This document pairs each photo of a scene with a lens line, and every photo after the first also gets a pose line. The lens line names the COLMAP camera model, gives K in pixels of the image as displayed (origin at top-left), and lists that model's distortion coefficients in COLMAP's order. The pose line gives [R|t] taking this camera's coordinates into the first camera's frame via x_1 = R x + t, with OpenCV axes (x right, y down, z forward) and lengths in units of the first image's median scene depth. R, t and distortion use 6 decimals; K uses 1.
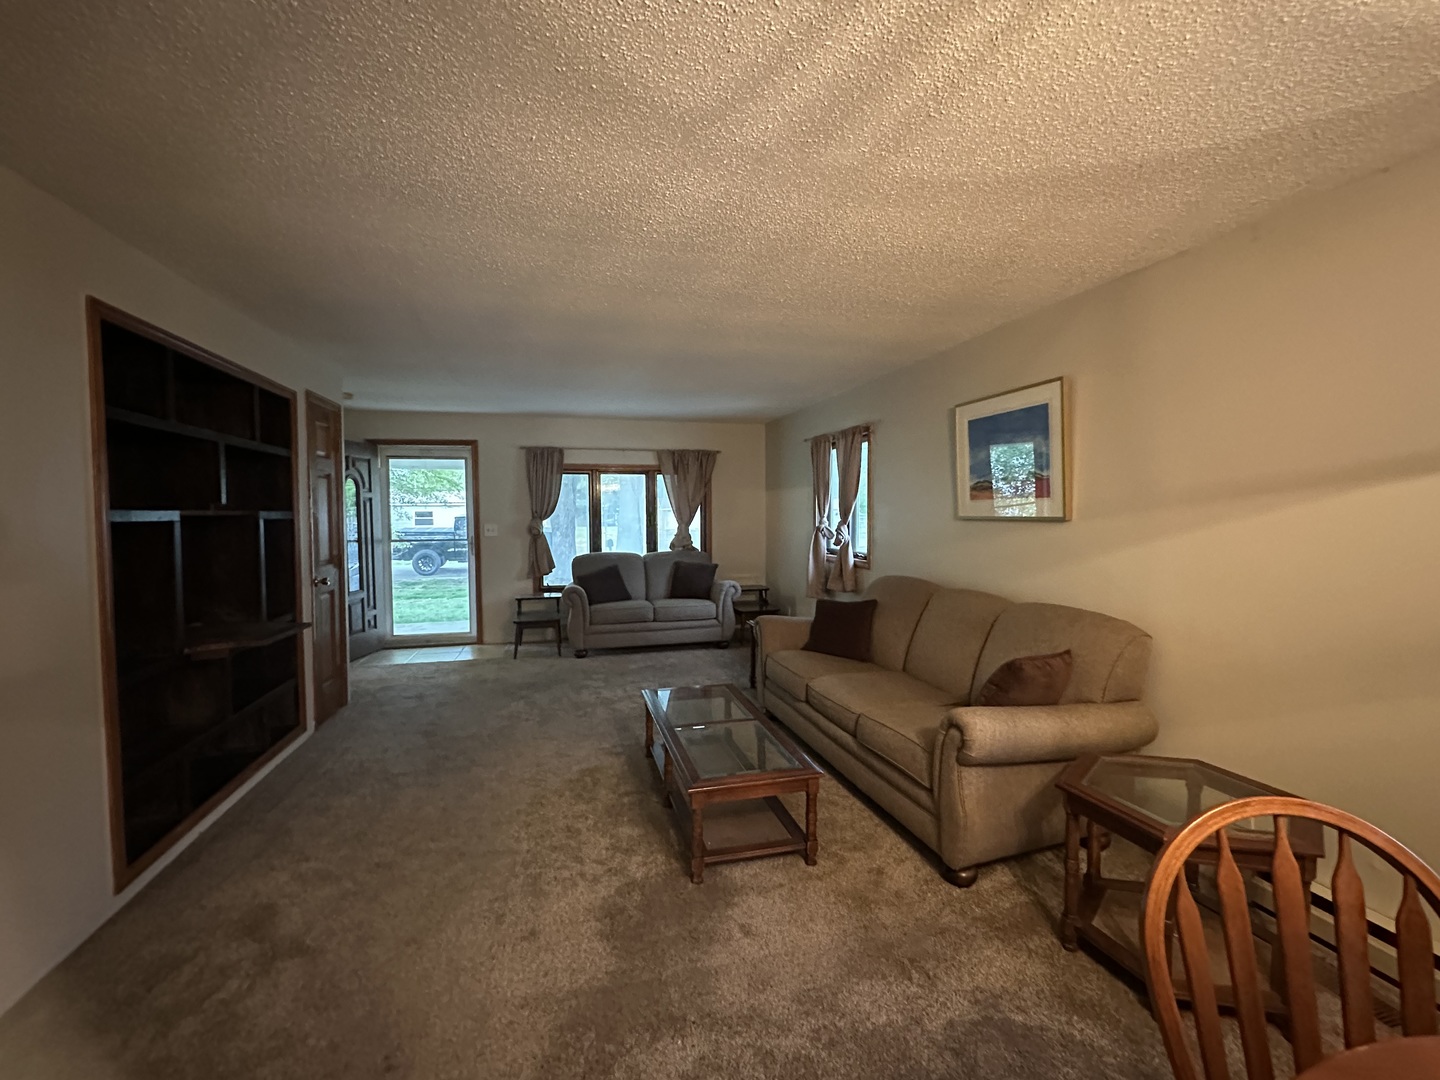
lens RADIAL K [[628.7, 0, 720.0], [0, 628.7, 540.0], [0, 0, 1]] dist [-0.000737, 0.000397]
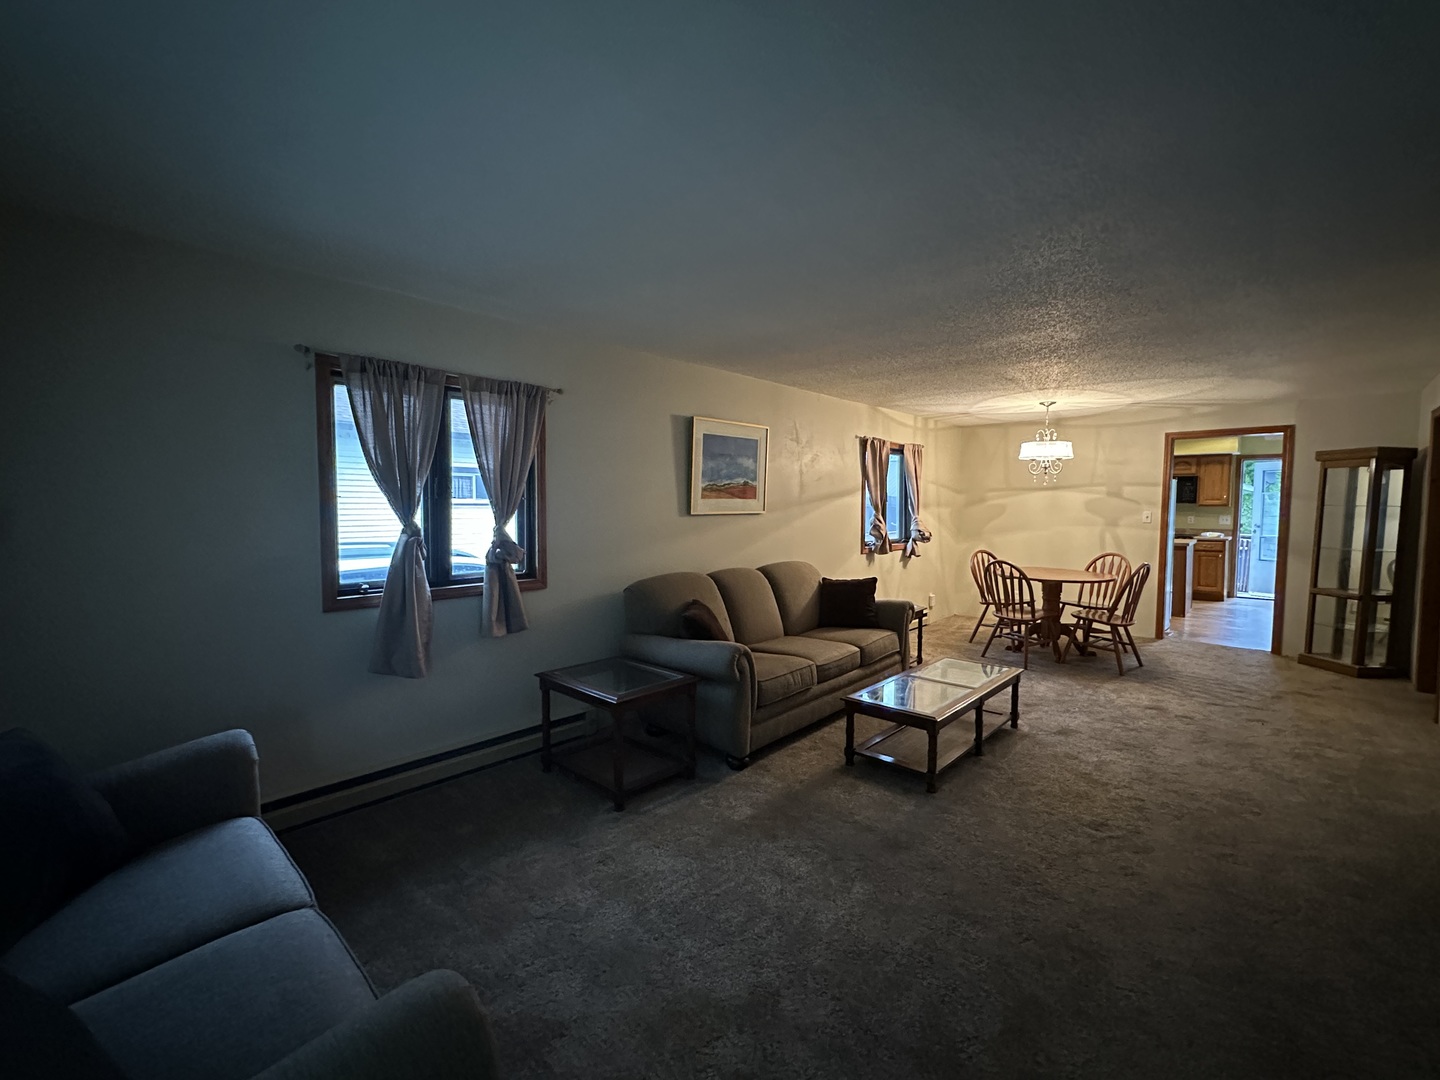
lens RADIAL K [[628.7, 0, 720.0], [0, 628.7, 540.0], [0, 0, 1]] dist [-0.000737, 0.000397]
pose [[-0.543363, -0.044999, 0.838291, -0.376930], [0.038568, 0.996170, 0.078472, -0.046097], [-0.838612, 0.074970, -0.539546, 0.961364]]
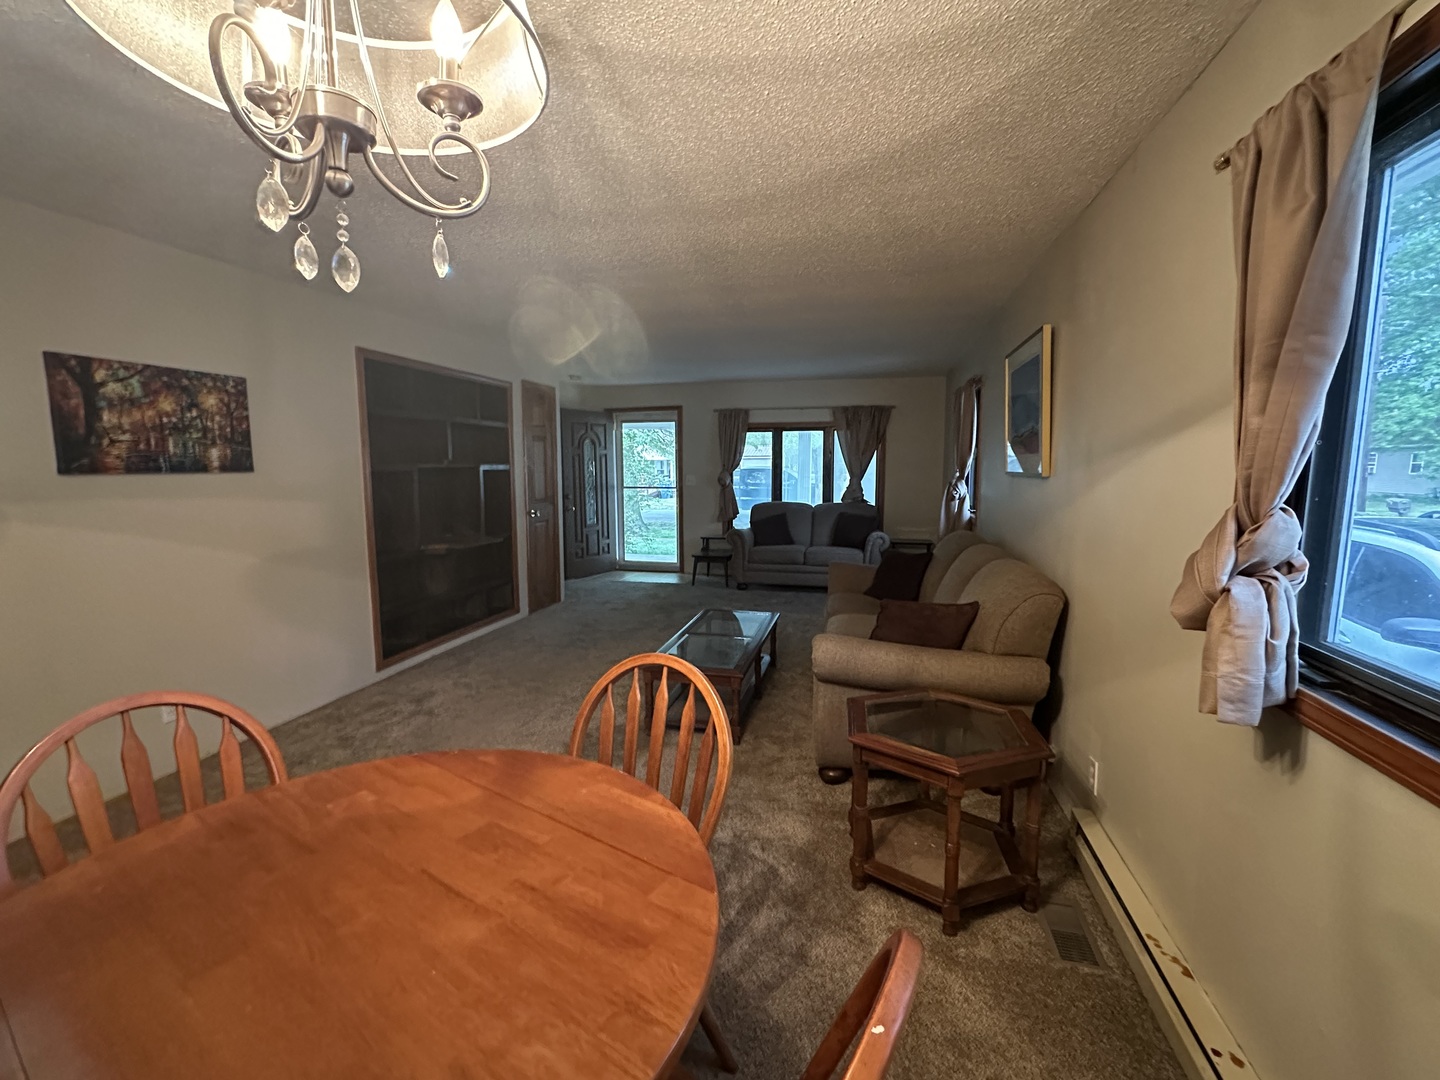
lens RADIAL K [[628.7, 0, 720.0], [0, 628.7, 540.0], [0, 0, 1]] dist [-0.000737, 0.000397]
pose [[0.878709, 0.059994, -0.473573, 0.276573], [-0.024360, 0.996414, 0.081029, -0.000347], [0.476736, -0.059665, 0.877019, -0.044615]]
